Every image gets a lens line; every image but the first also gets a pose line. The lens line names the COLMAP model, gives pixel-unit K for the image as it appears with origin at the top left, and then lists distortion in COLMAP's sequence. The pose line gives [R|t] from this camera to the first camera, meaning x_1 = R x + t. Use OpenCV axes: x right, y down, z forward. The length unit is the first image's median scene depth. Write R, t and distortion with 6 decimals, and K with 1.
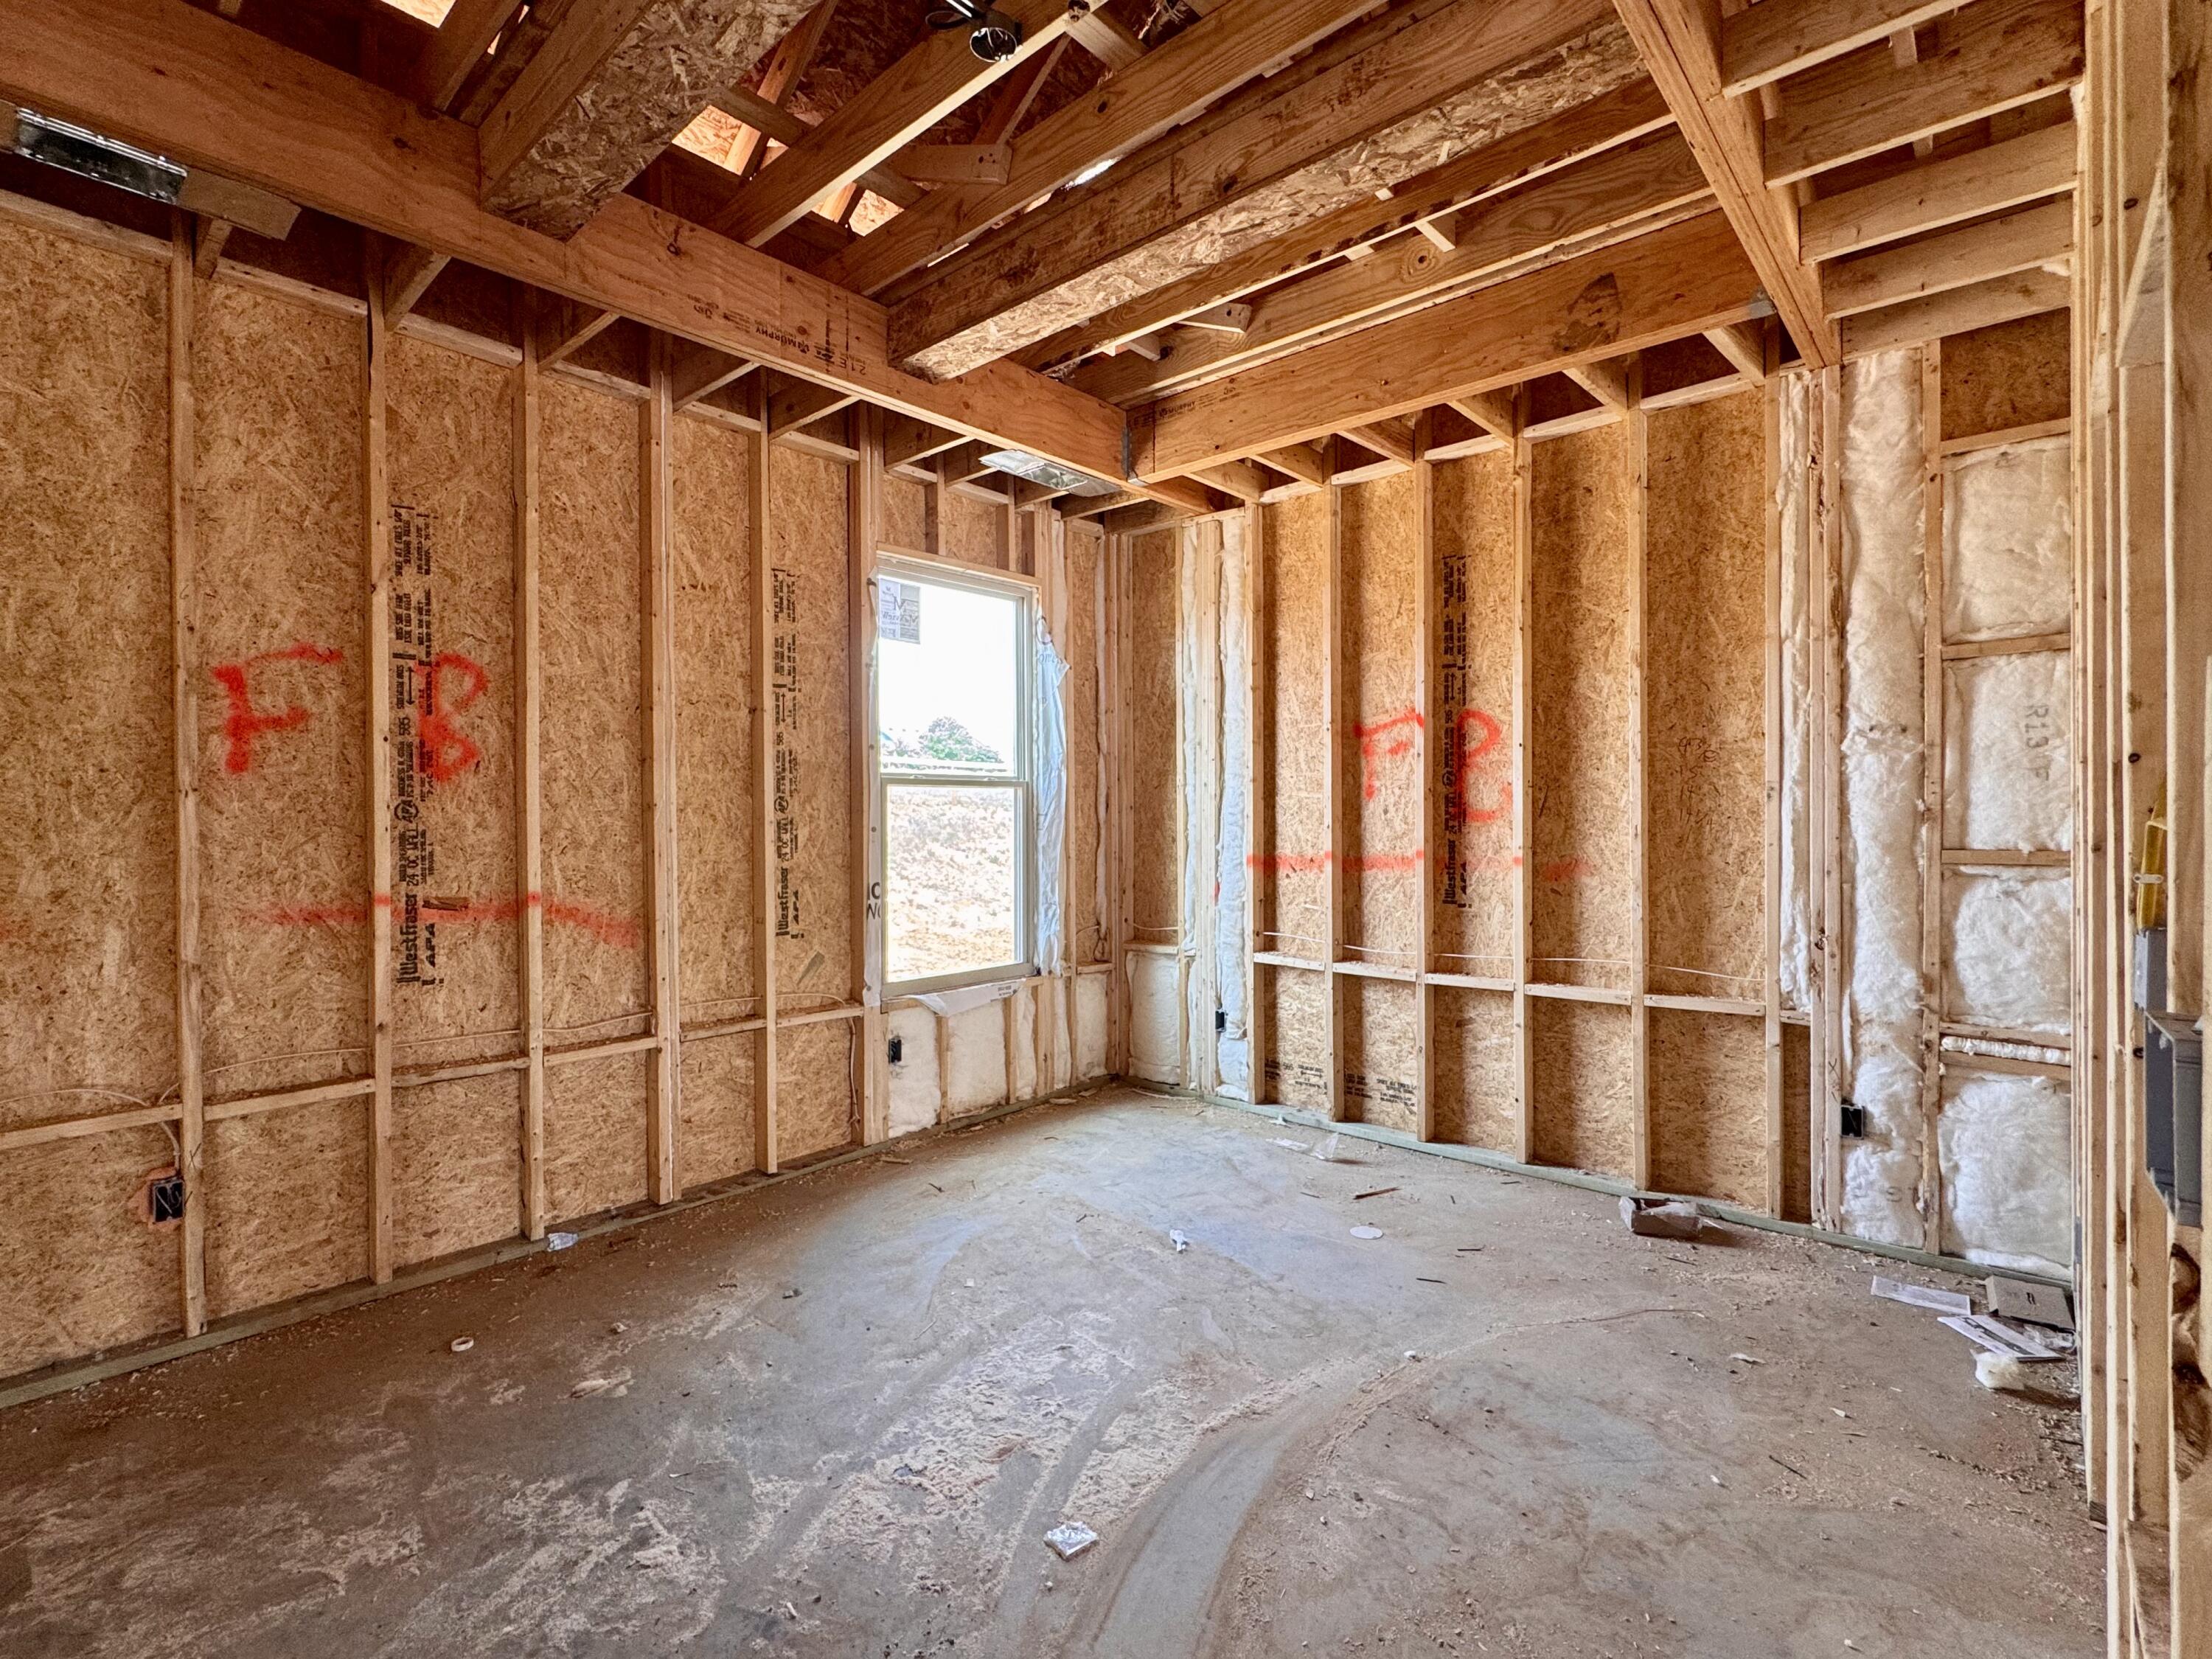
lens RADIAL K [[1040.7, 0, 1112.0], [0, 1040.7, 827.7], [0, 0, 1]] dist [0.000789, 0.000209]
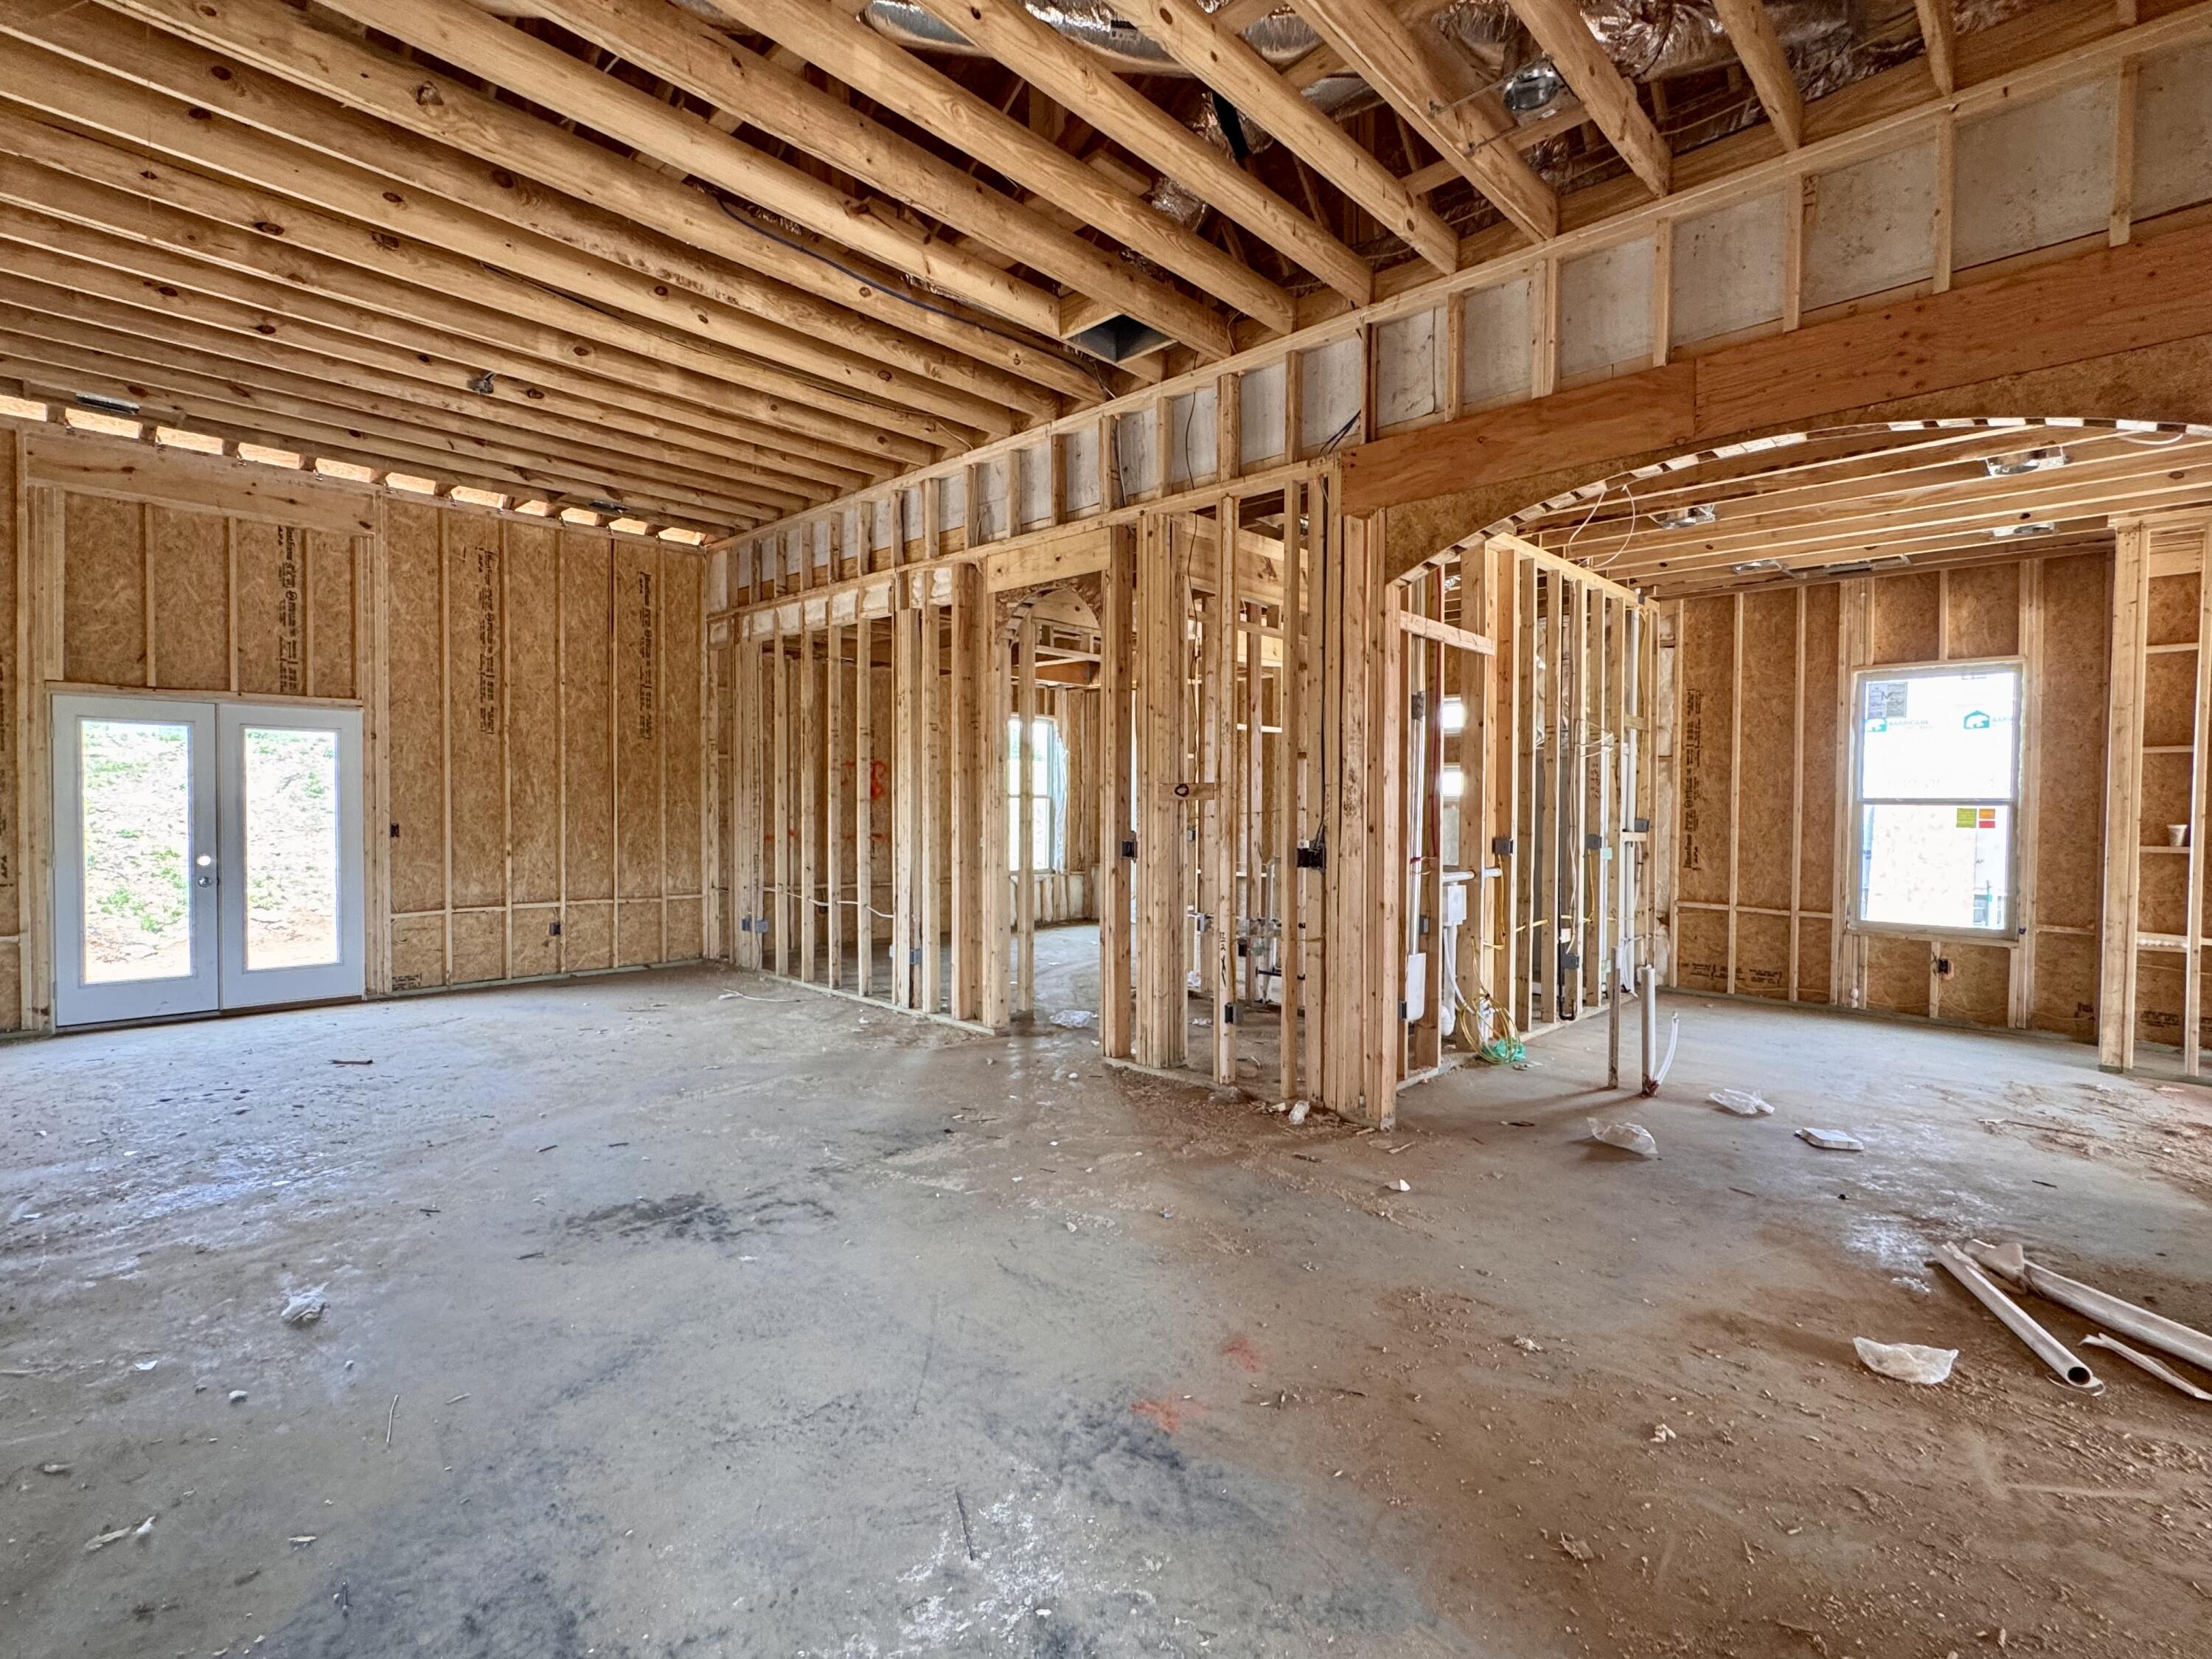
lens RADIAL K [[1040.7, 0, 1093.5], [0, 1040.7, 827.6], [0, 0, 1]] dist [0.000789, 0.000209]
pose [[0.999061, 0.012820, -0.041390, 0.197760], [-0.012221, 0.999817, 0.014703, -0.010893], [0.041571, -0.014183, 0.999035, -2.366936]]
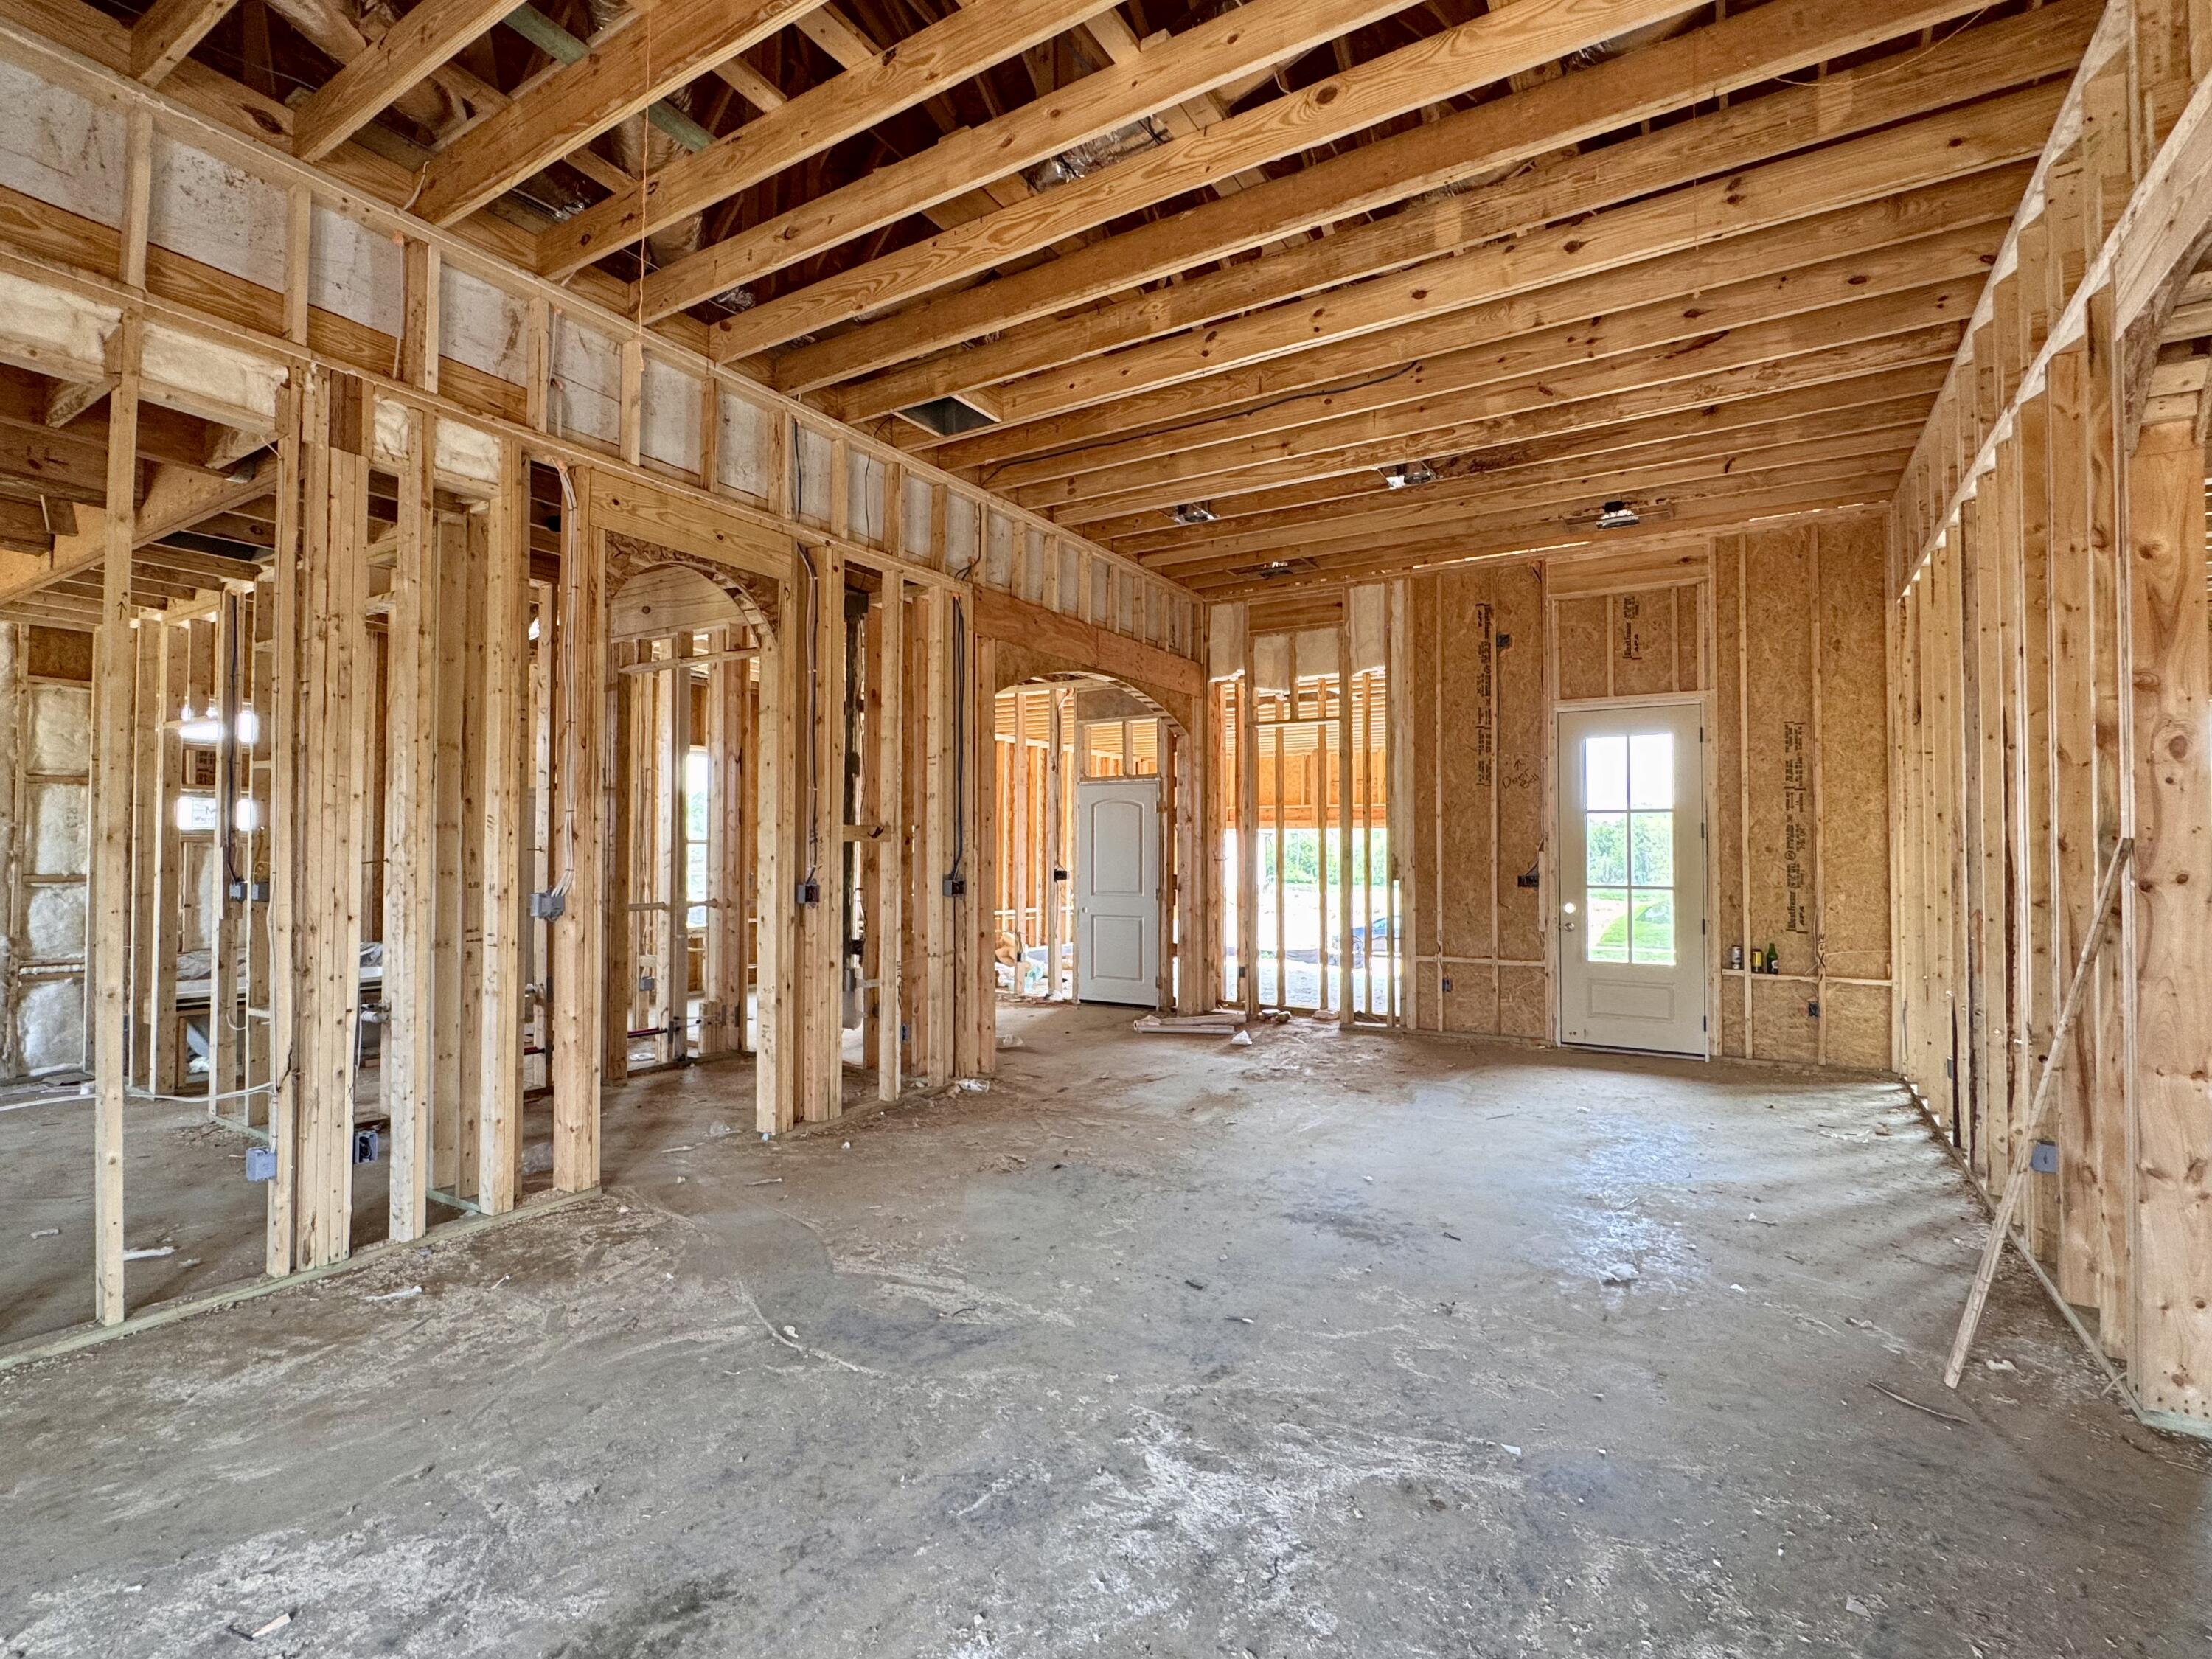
lens RADIAL K [[1040.7, 0, 1104.4], [0, 1040.7, 832.1], [0, 0, 1]] dist [0.000789, 0.000209]
pose [[-0.180246, 0.022031, 0.983375, -1.573293], [0.004649, 0.999757, -0.021546, -0.009304], [-0.983611, 0.000688, -0.180305, -0.701856]]
